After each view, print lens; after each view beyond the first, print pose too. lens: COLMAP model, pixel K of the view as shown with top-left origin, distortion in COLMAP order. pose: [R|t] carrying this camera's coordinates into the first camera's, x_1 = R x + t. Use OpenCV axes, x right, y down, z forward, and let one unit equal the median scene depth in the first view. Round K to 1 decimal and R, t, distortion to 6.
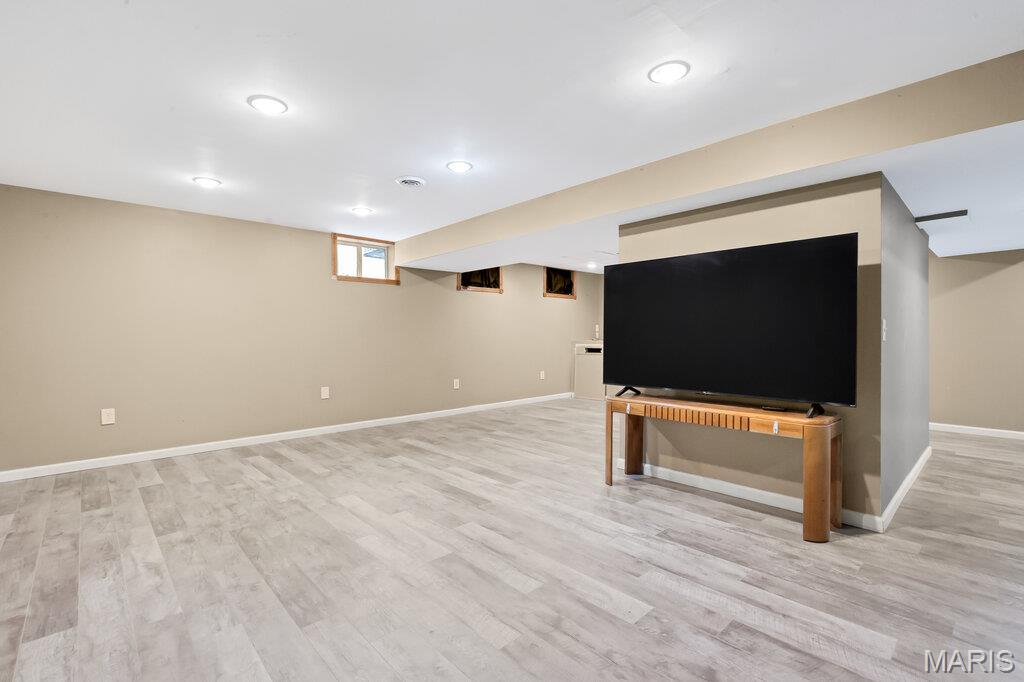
lens RADIAL K [[465.7, 0, 515.8], [0, 465.7, 339.9], [0, 0, 1]] dist [-0.002008, 0.000726]
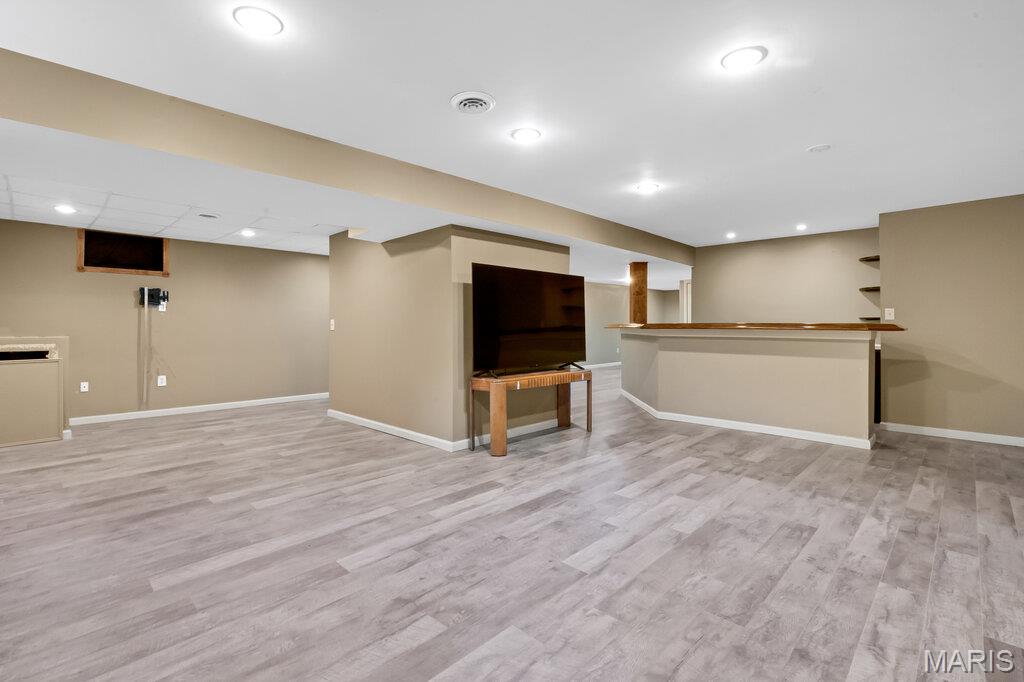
lens RADIAL K [[465.7, 0, 509.2], [0, 465.7, 325.0], [0, 0, 1]] dist [-0.002008, 0.000726]
pose [[-0.042260, 0.007597, 0.999078, -1.043412], [0.014158, 0.999875, -0.007004, -0.005436], [-0.999006, 0.013849, -0.042362, 1.124430]]
